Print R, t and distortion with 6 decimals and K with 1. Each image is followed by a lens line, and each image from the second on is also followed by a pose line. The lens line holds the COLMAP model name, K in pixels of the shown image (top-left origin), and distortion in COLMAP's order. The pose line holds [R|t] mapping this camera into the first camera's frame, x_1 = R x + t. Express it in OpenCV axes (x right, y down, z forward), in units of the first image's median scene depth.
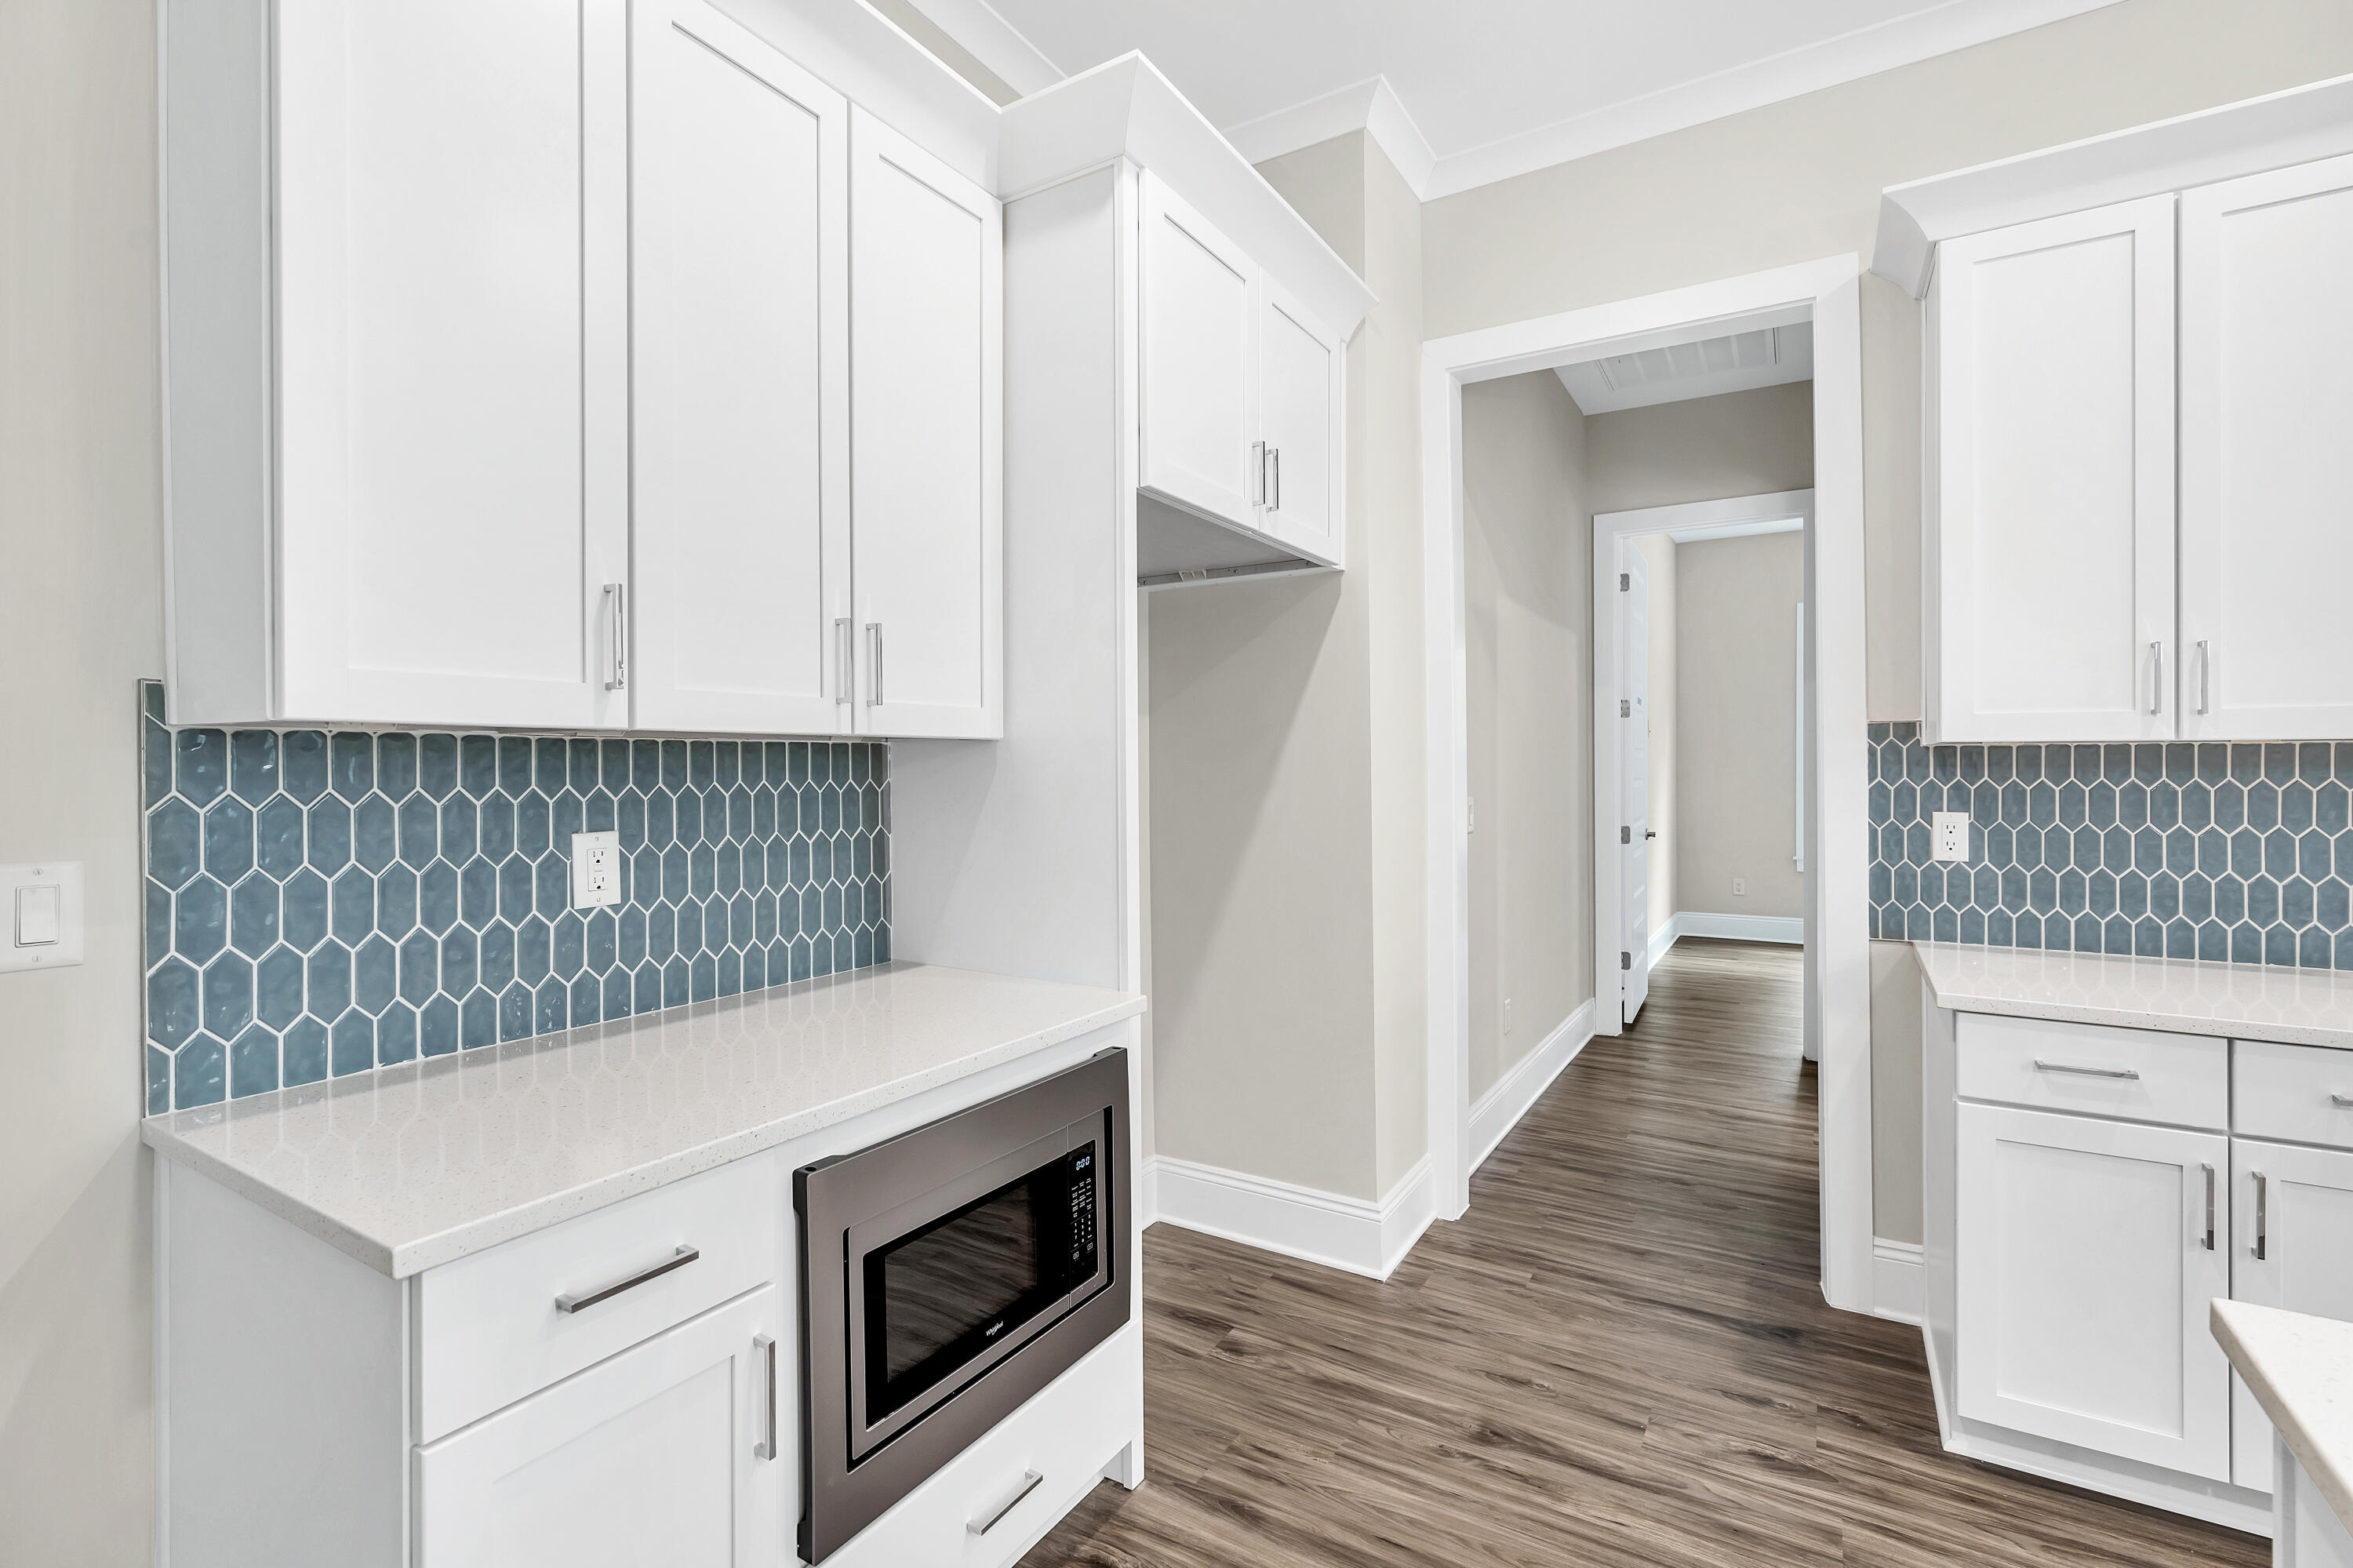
lens RADIAL K [[1069.4, 0, 1192.2], [0, 1069.4, 761.2], [0, 0, 1]] dist [-0.002520, -0.000548]
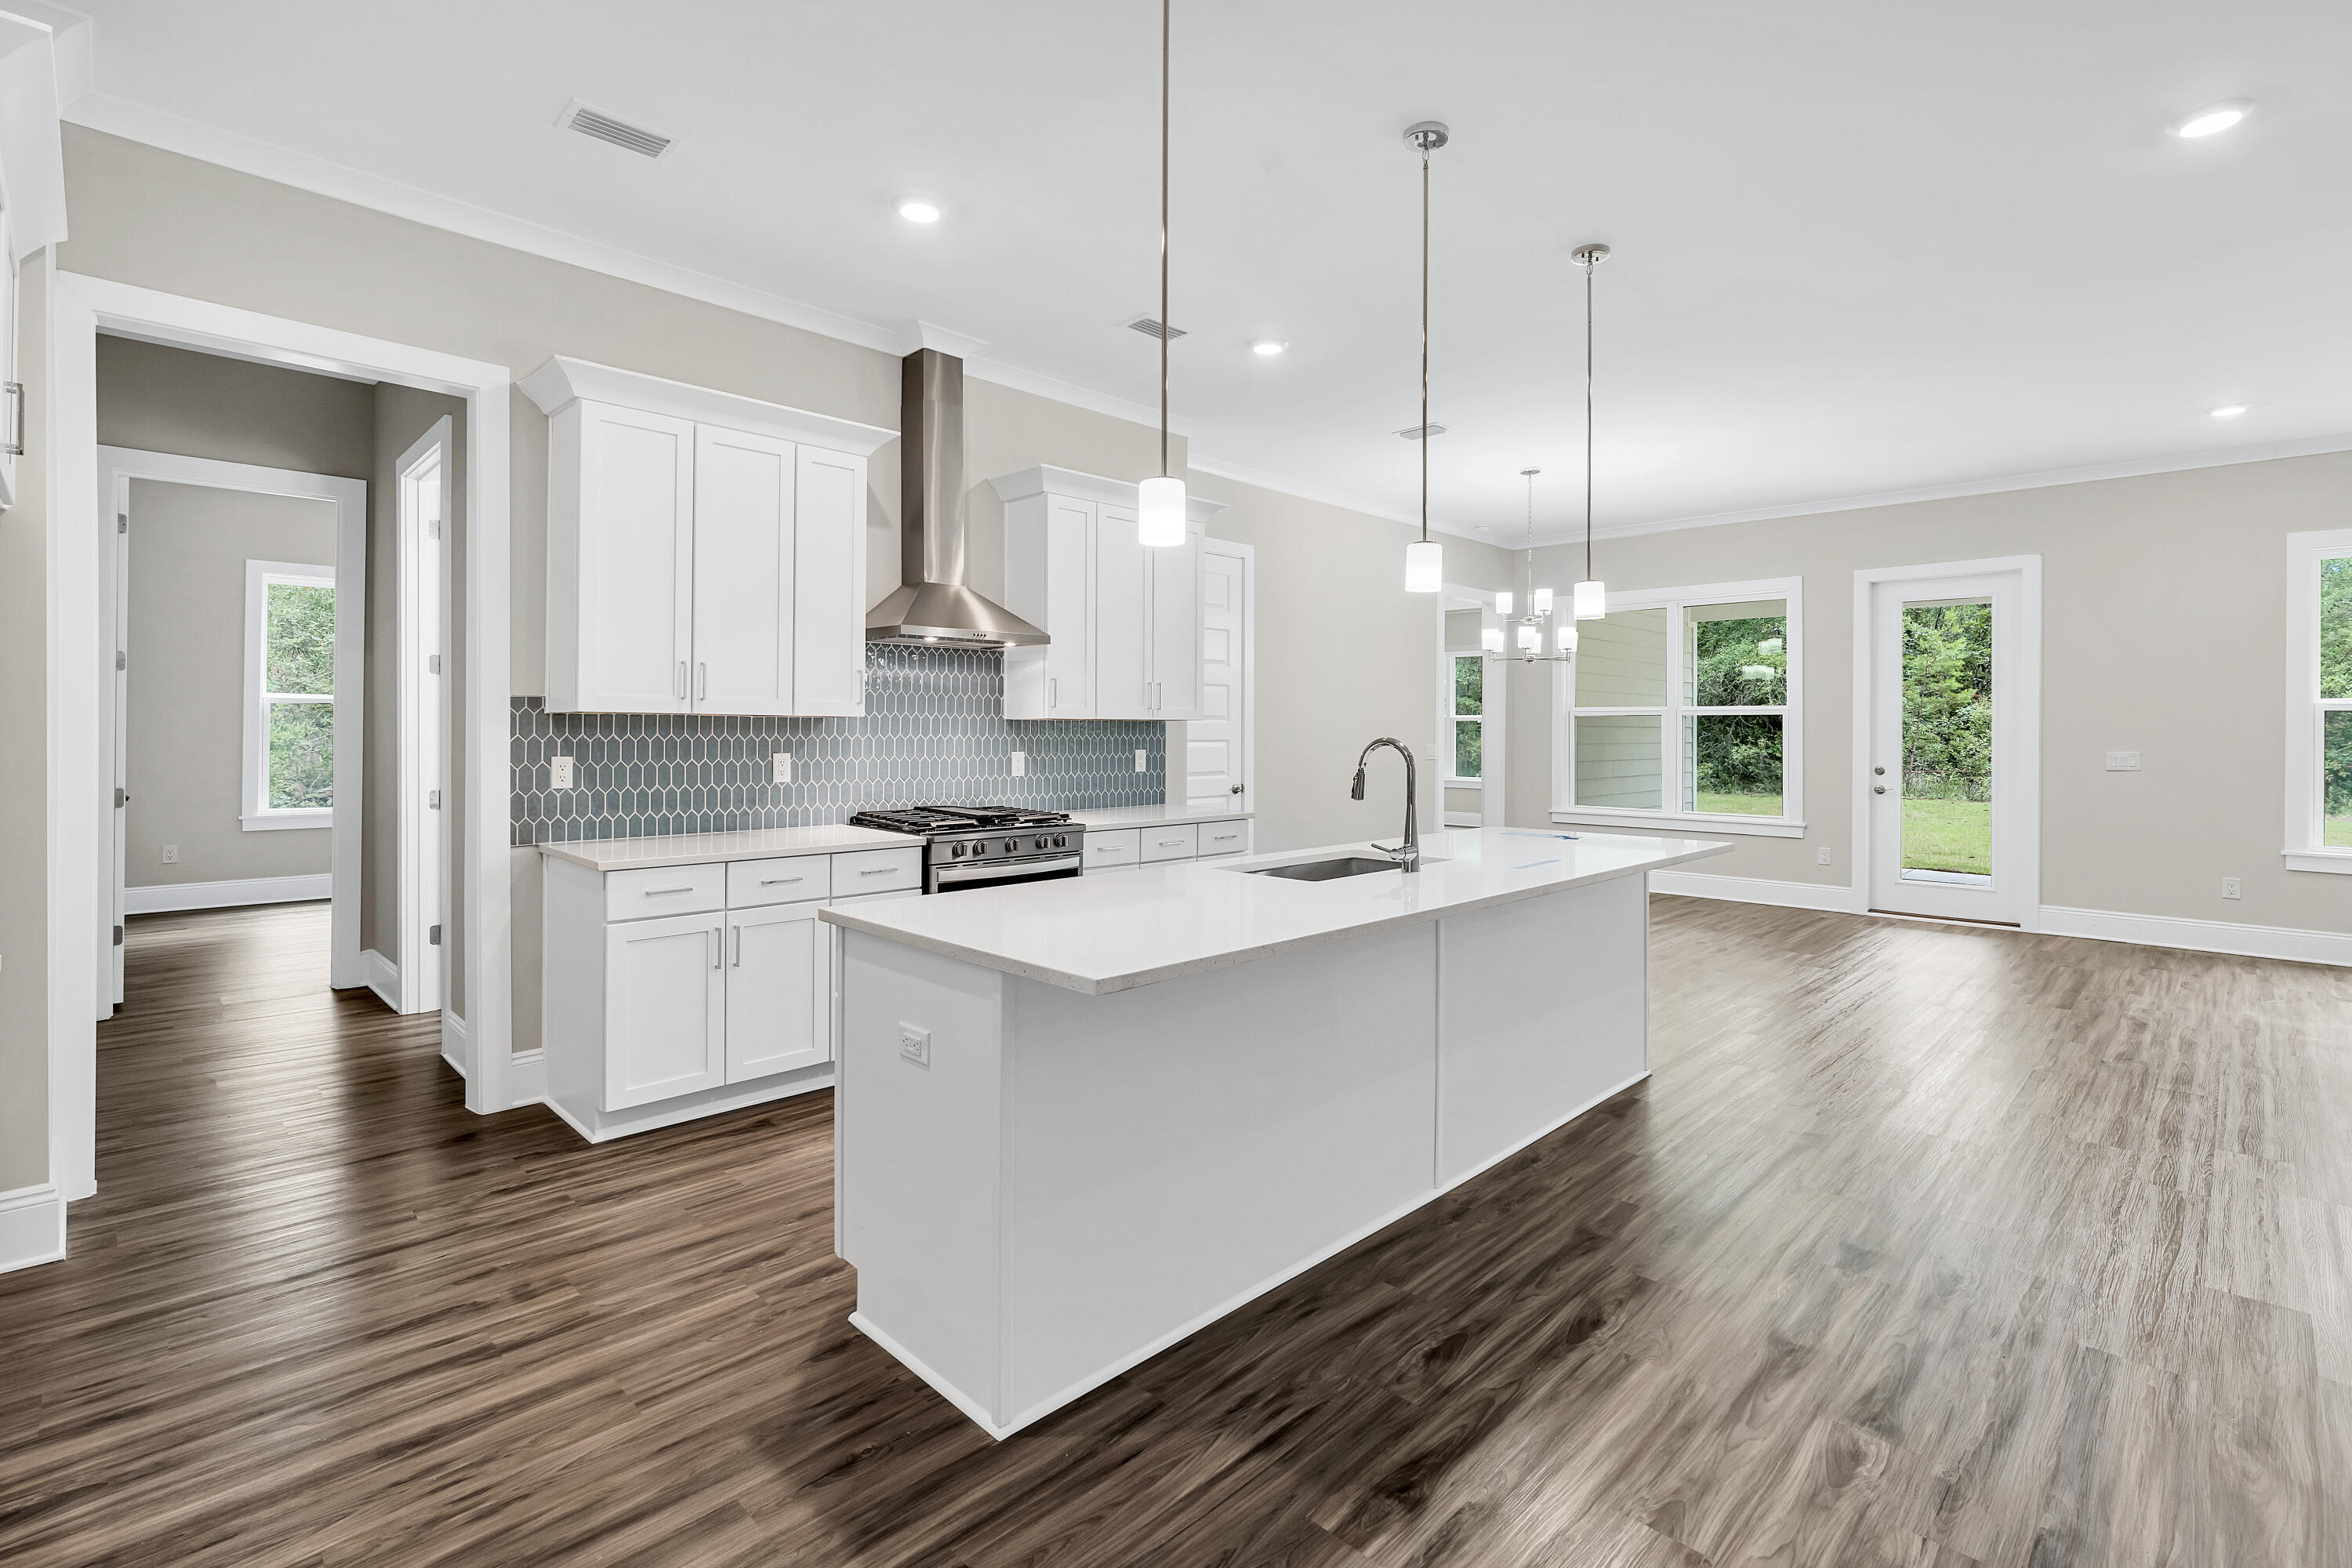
lens RADIAL K [[1076.1, 0, 1163.2], [0, 1076.1, 740.8], [0, 0, 1]] dist [-0.005307, -0.000306]
pose [[0.250562, -0.008141, 0.968066, -0.568177], [-0.011069, 0.999875, 0.011273, -0.001554], [-0.968037, -0.013540, 0.250440, -0.217319]]
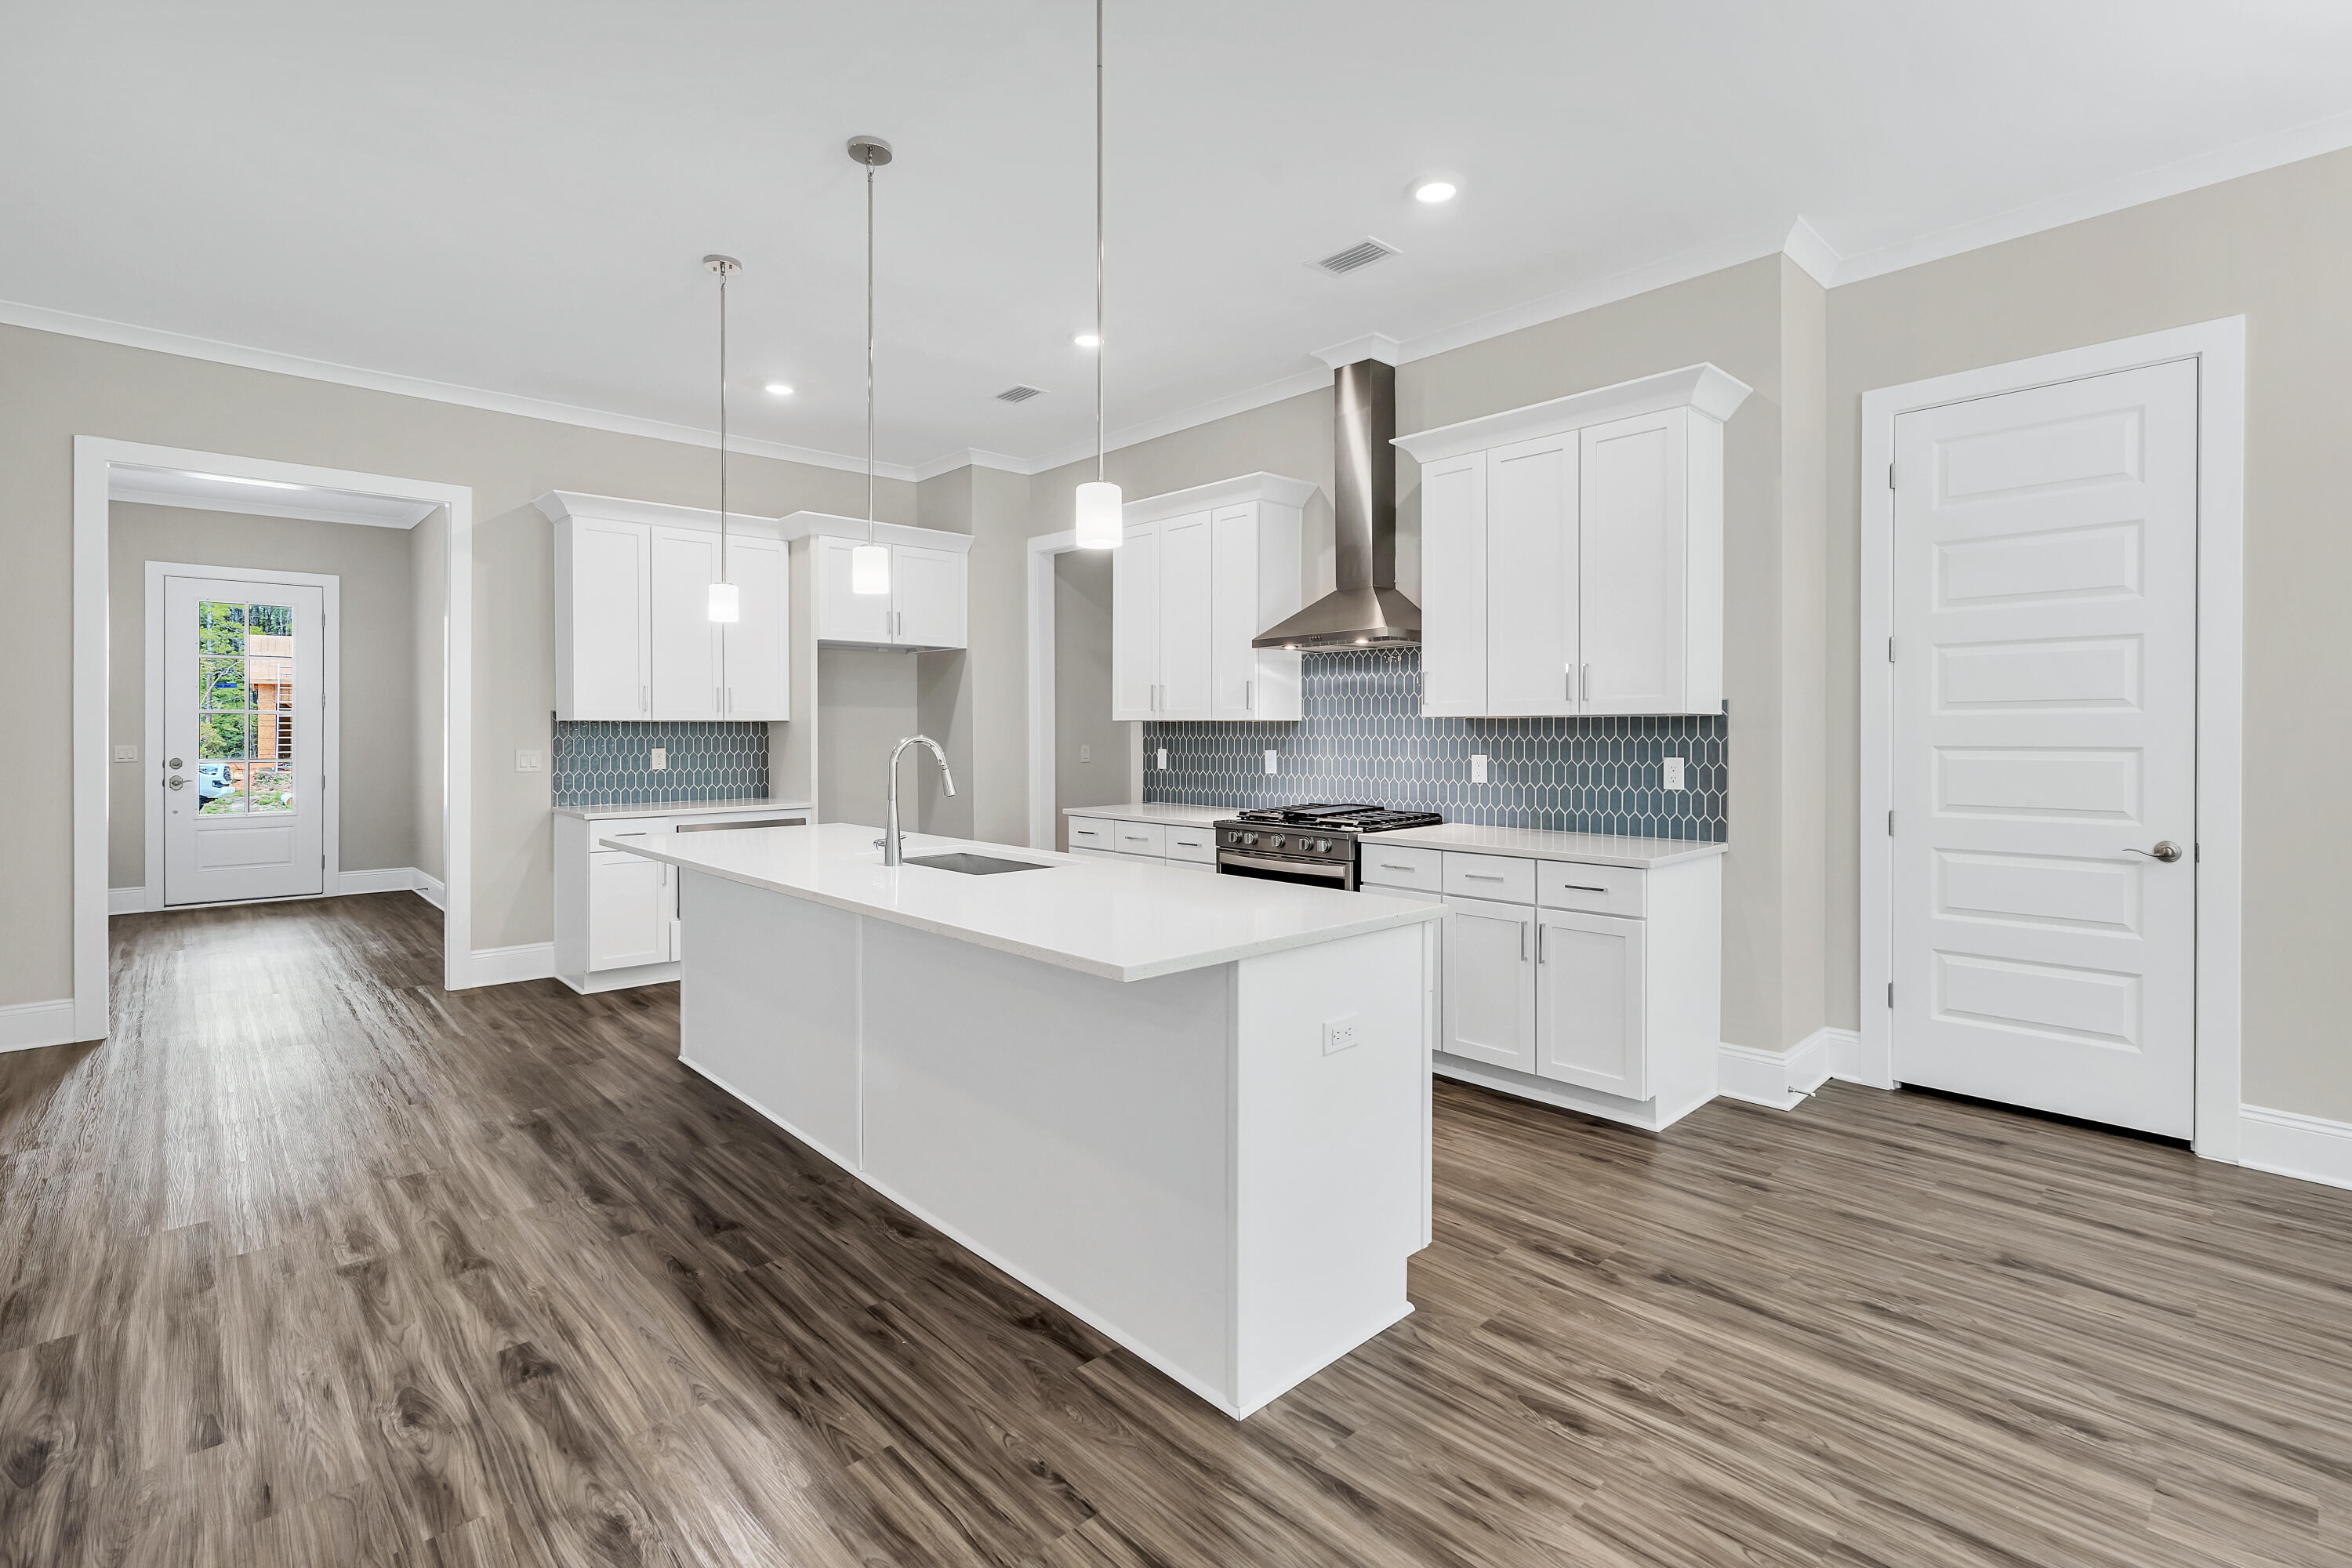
lens RADIAL K [[1068.6, 0, 1187.8], [0, 1068.6, 745.7], [0, 0, 1]] dist [-0.004312, 0.000351]
pose [[0.962801, 0.004240, -0.270180, 1.446943], [0.000230, 0.999864, 0.016512, 0.000284], [0.270213, -0.015959, 0.962668, -1.339973]]
